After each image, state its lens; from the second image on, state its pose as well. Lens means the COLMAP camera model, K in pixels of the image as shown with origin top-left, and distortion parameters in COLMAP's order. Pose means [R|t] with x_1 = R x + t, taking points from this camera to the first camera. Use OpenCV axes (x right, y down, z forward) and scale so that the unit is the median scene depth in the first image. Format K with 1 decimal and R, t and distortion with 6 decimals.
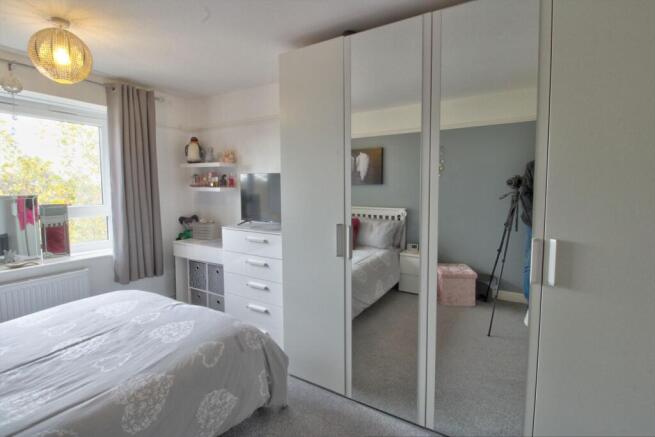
lens RADIAL K [[302.1, 0, 333.2], [0, 302.1, 207.9], [0, 0, 1]] dist [0.001798, -0.014333]
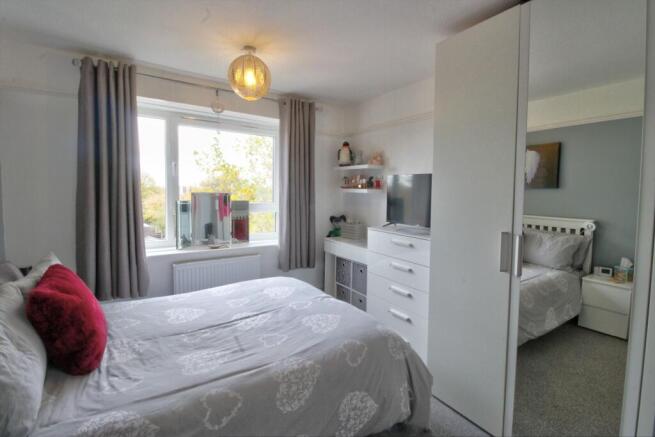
lens RADIAL K [[302.1, 0, 333.2], [0, 302.1, 207.9], [0, 0, 1]] dist [0.001798, -0.014333]
pose [[0.896849, 0.037961, -0.440704, -0.034076], [-0.045724, 0.998930, -0.007005, 0.011936], [0.439967, 0.026433, 0.897625, 0.044638]]
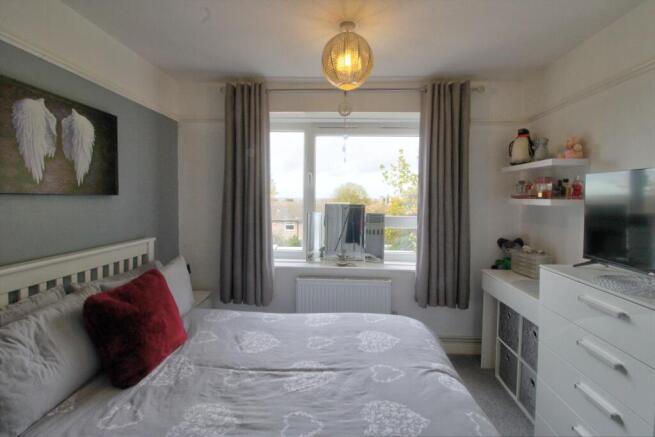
lens RADIAL K [[302.1, 0, 333.2], [0, 302.1, 207.9], [0, 0, 1]] dist [0.001798, -0.014333]
pose [[0.446023, 0.029982, -0.894519, -0.028122], [-0.073856, 0.997263, -0.003400, -0.020032], [0.891969, 0.067582, 0.447016, 0.449332]]
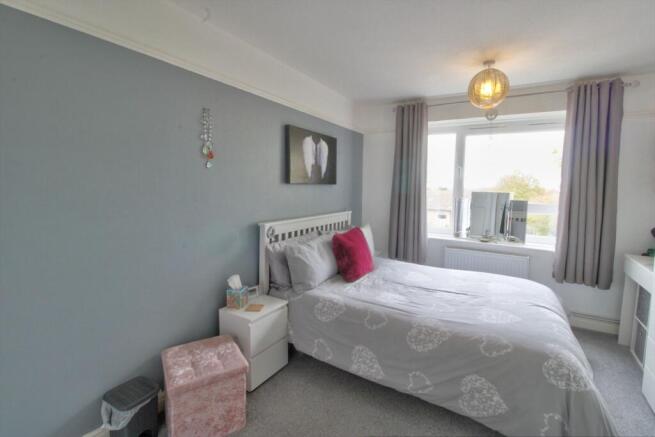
lens RADIAL K [[302.1, 0, 333.2], [0, 302.1, 207.9], [0, 0, 1]] dist [0.001798, -0.014333]
pose [[-0.028801, 0.072762, -0.996933, 0.422895], [-0.087925, 0.993297, 0.075037, -0.008466], [0.995711, 0.089816, -0.022210, 0.308701]]
